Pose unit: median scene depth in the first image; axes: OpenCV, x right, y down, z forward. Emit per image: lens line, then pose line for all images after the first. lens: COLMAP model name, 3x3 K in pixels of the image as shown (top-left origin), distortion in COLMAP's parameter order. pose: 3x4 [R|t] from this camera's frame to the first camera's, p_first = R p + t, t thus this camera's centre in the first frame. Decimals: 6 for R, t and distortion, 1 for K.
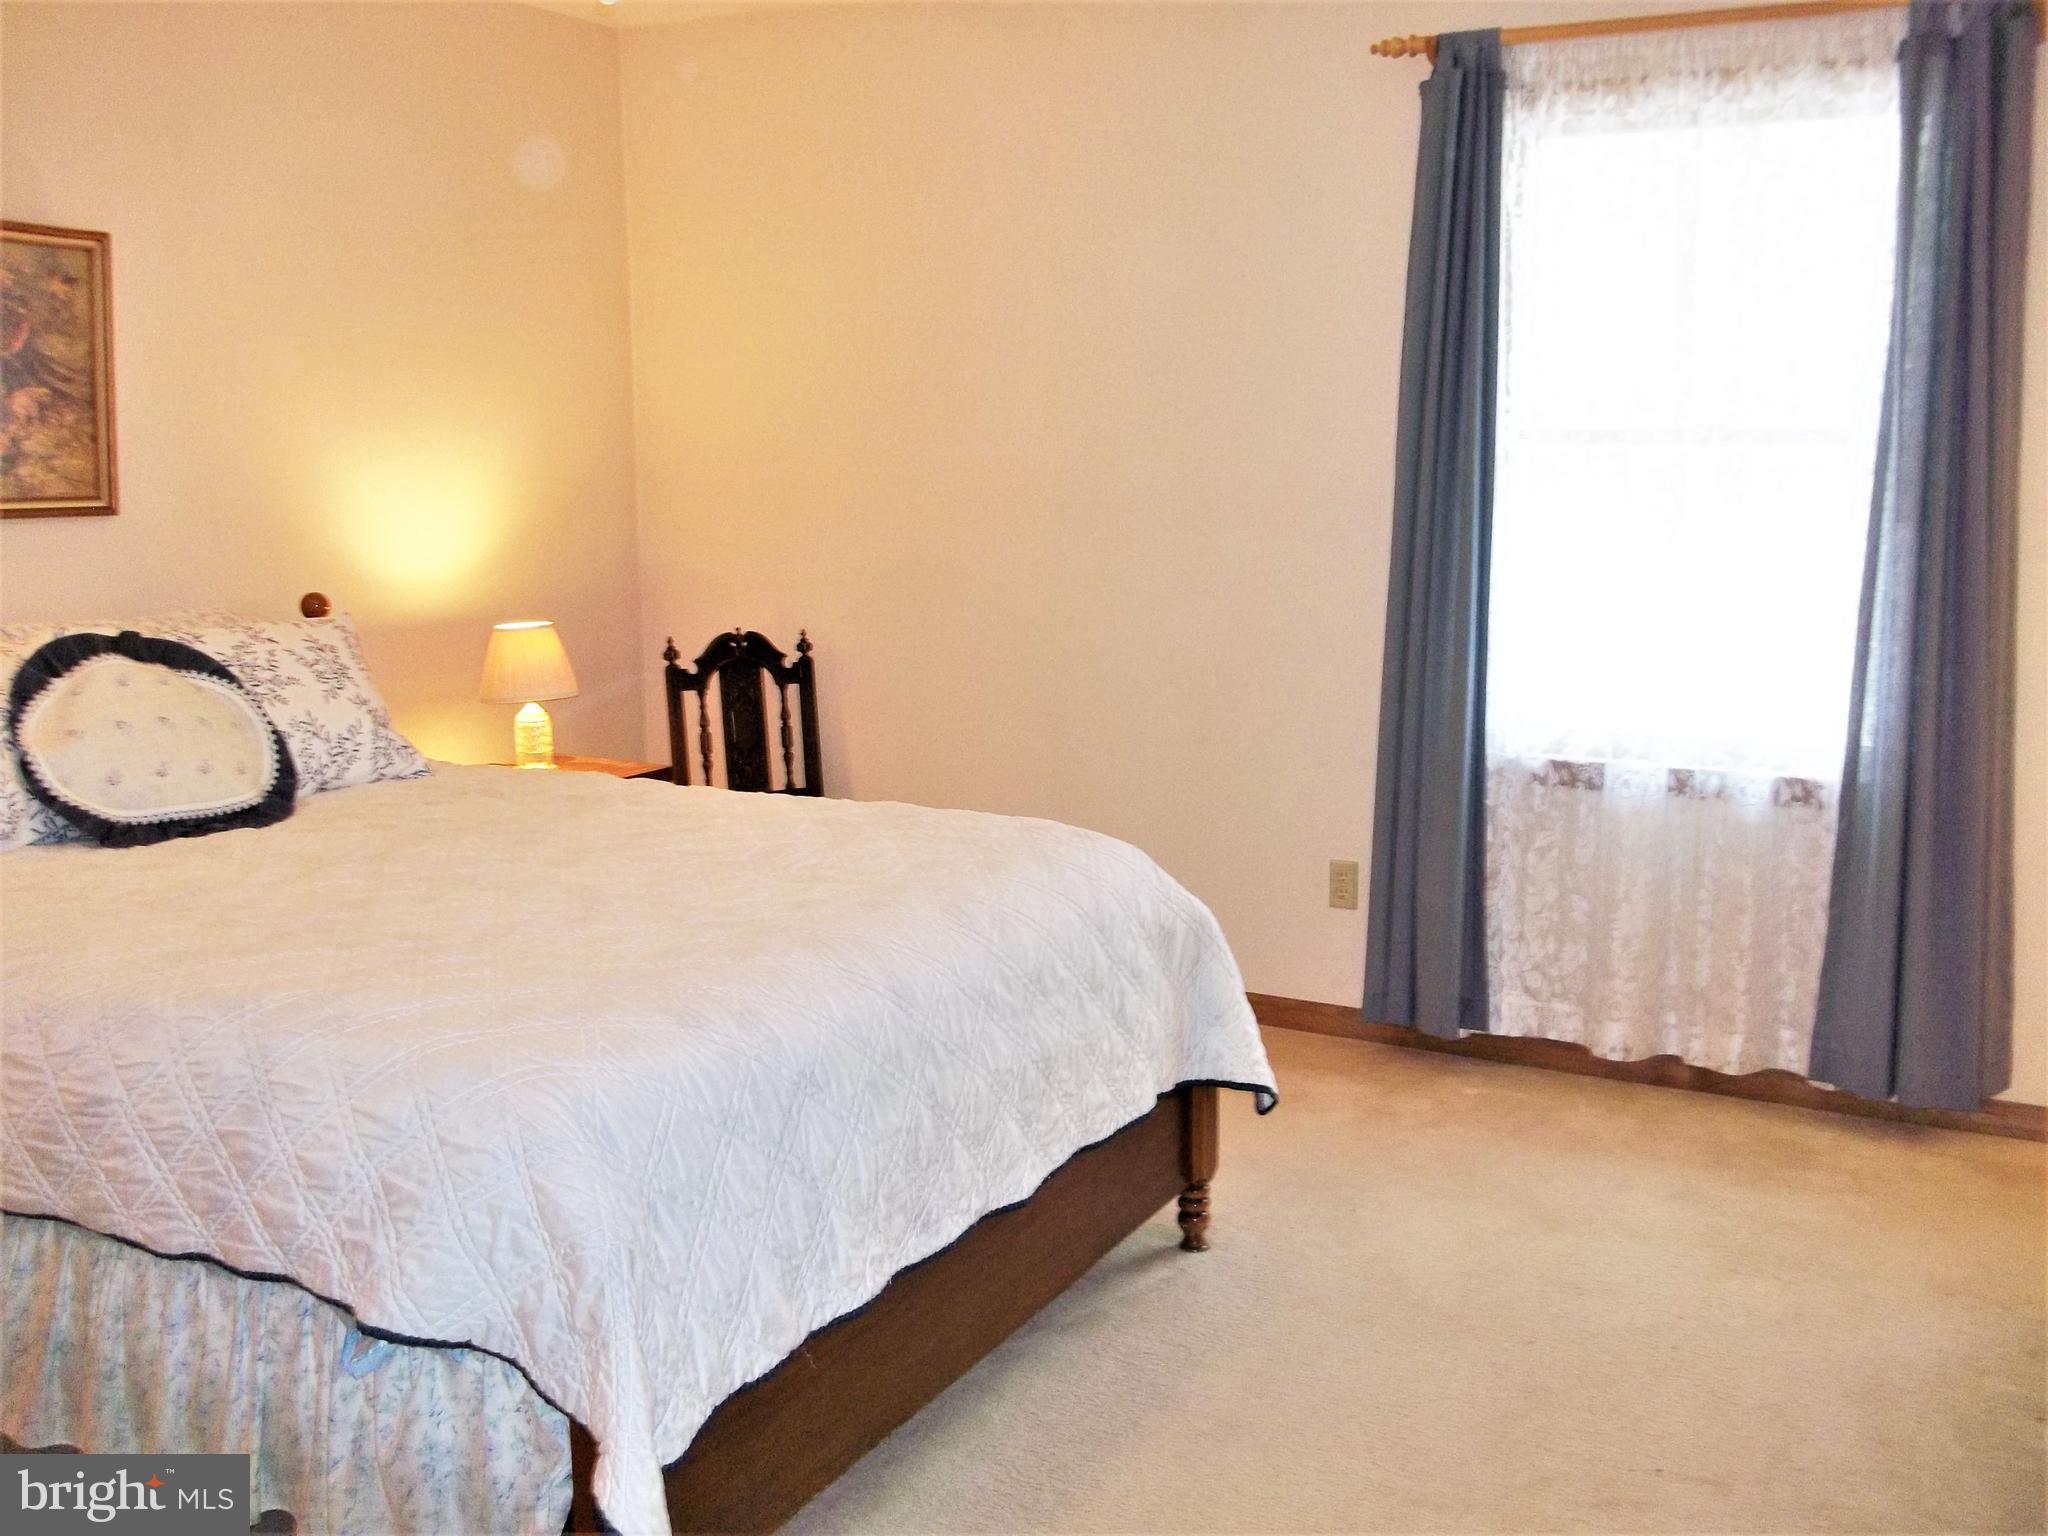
lens RADIAL K [[1937.0, 0, 1024.0], [0, 1937.0, 768.0], [0, 0, 1]] dist [0.007928, -0.025457]
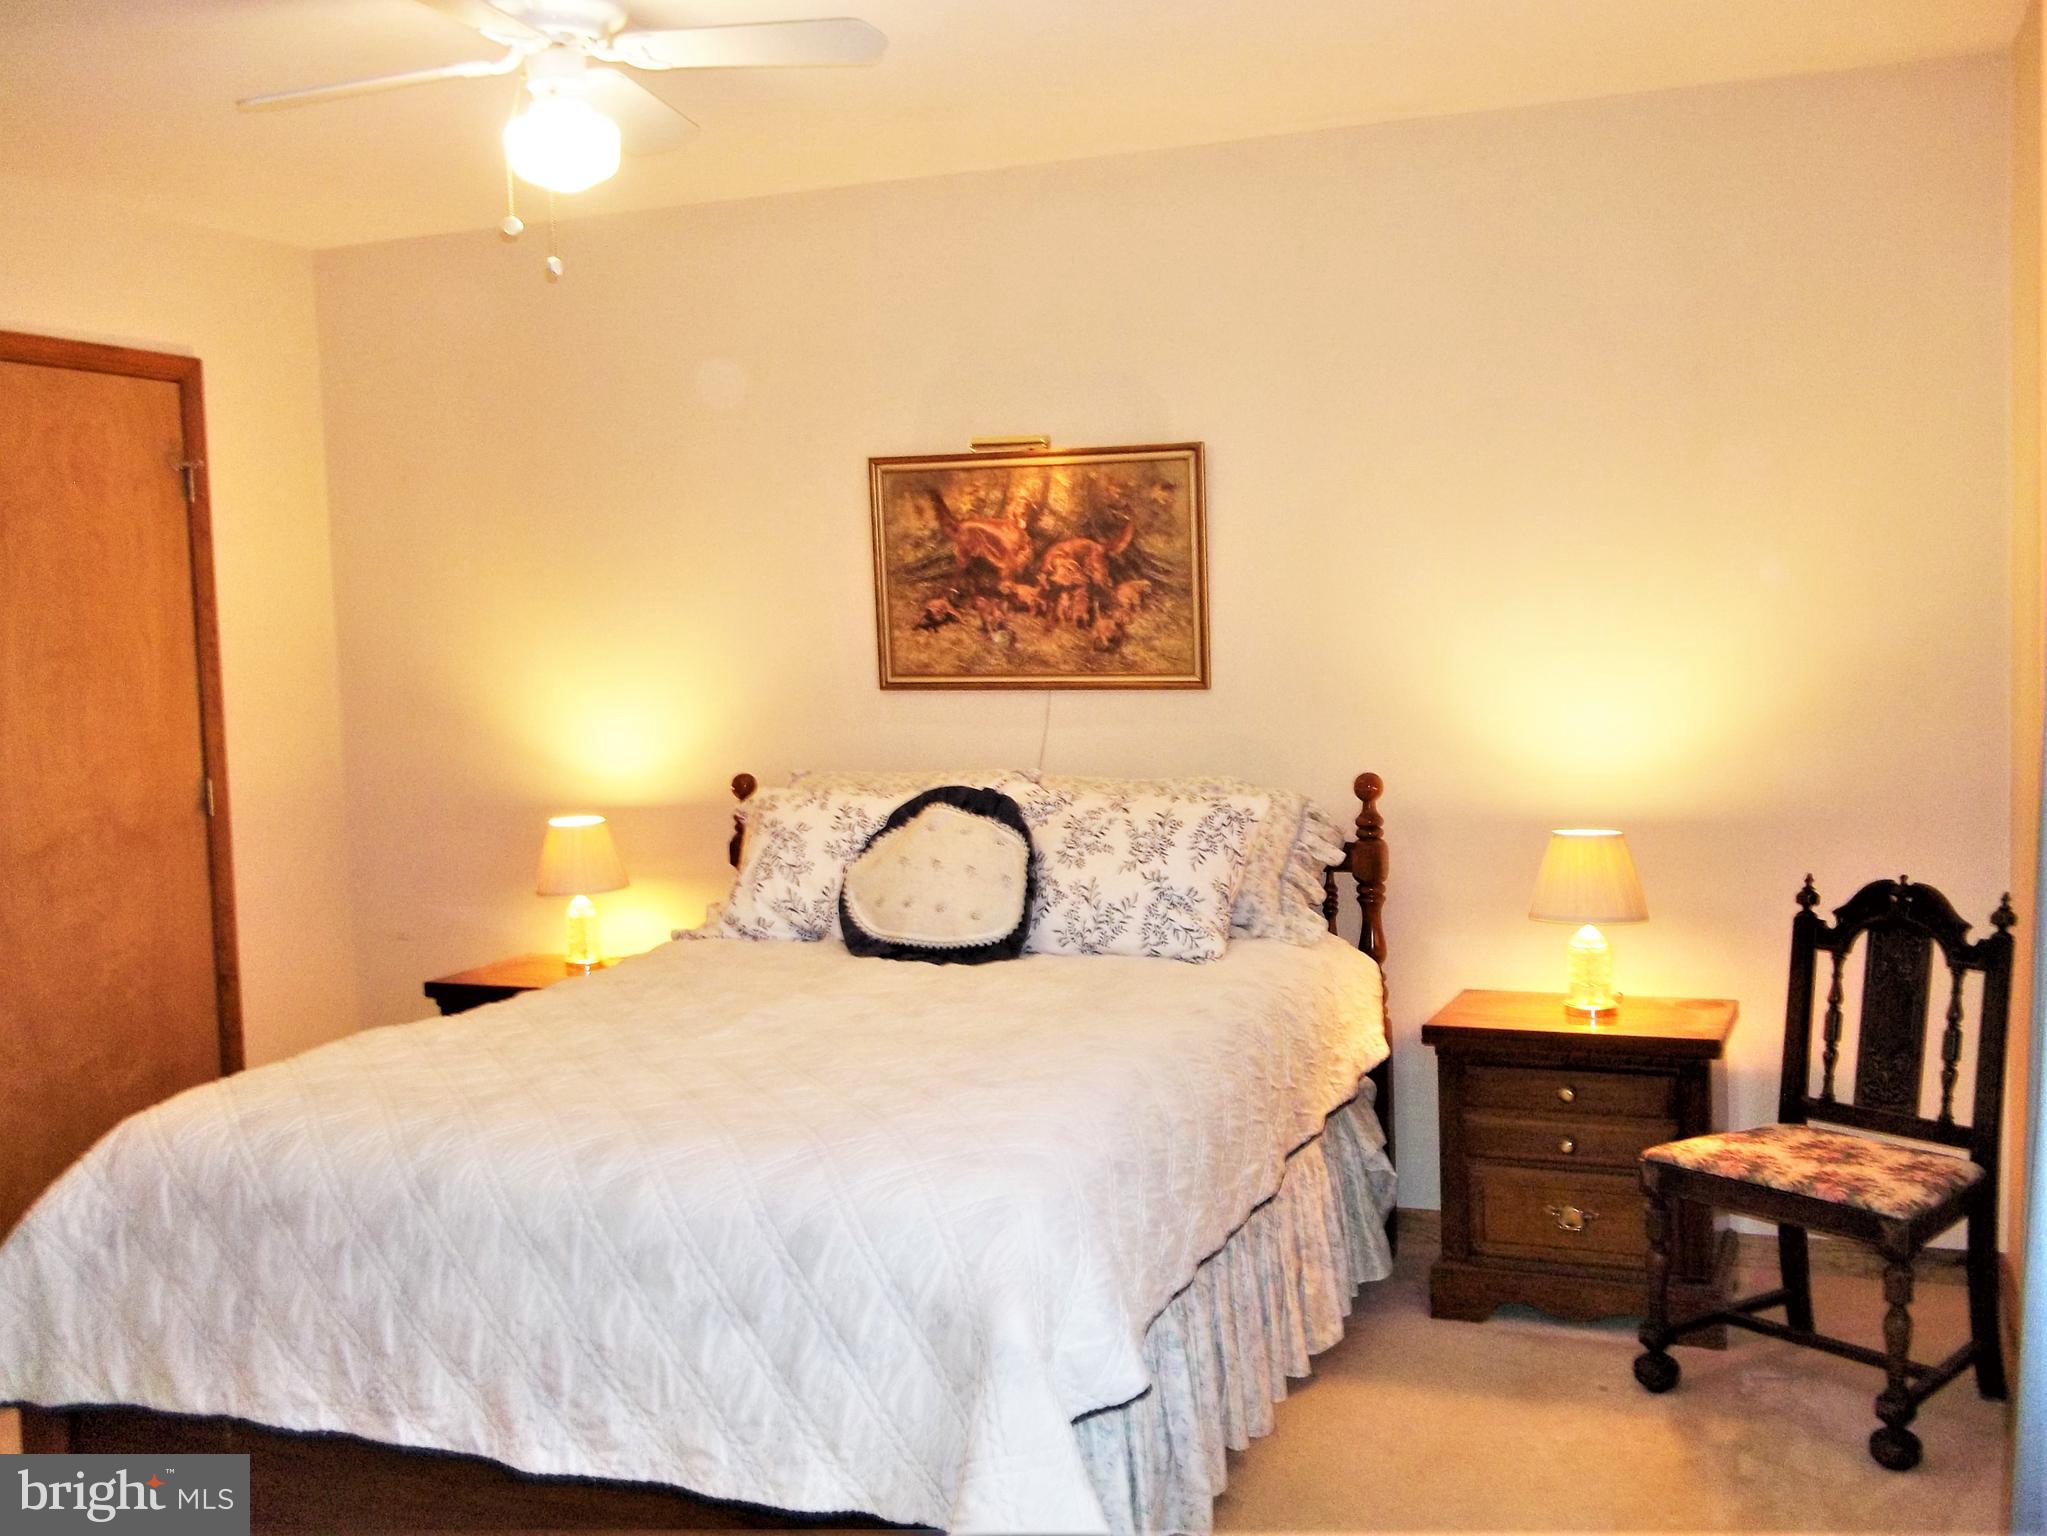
lens RADIAL K [[1936.0, 0, 1023.5], [0, 1936.0, 768.0], [0, 0, 1]] dist [0.007928, -0.025457]
pose [[0.141629, 0.074939, -0.987079, 0.650356], [-0.142206, 0.988328, 0.054630, -0.136550], [0.979652, 0.132632, 0.150633, 0.762436]]
